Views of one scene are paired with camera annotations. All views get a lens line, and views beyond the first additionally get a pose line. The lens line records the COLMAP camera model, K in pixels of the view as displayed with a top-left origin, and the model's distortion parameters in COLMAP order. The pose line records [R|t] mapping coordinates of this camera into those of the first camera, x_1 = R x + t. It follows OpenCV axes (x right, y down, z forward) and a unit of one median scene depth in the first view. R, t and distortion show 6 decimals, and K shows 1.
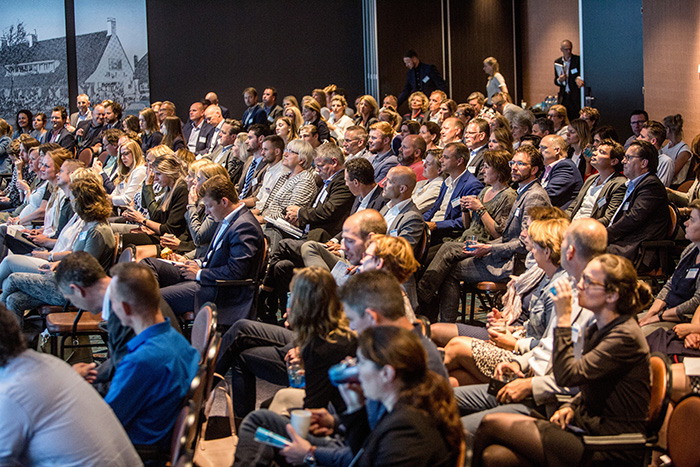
lens RADIAL K [[1430.3, 0, 350.0], [0, 1430.3, 233.5], [0, 0, 1]] dist [-0.324628, 0.010365]
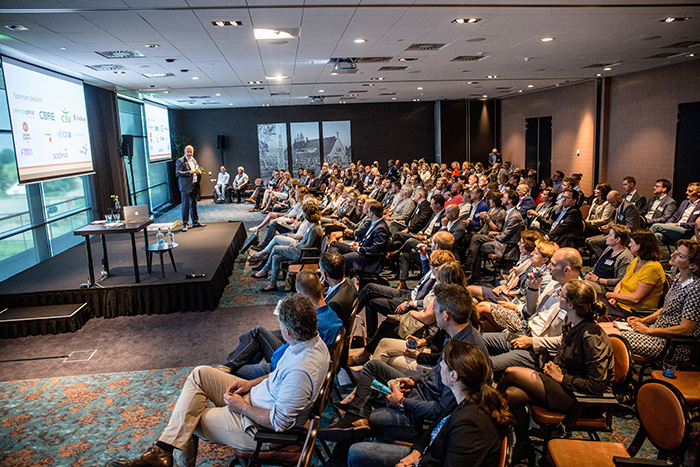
lens RADIAL K [[503.7, 0, 350.0], [0, 503.7, 233.5], [0, 0, 1]] dist [-0.146944, -0.001665]
pose [[0.988042, 0.027092, -0.151787, -0.002660], [-0.019853, 0.998601, 0.049002, -0.025042], [0.152902, -0.045402, 0.987198, 0.184826]]
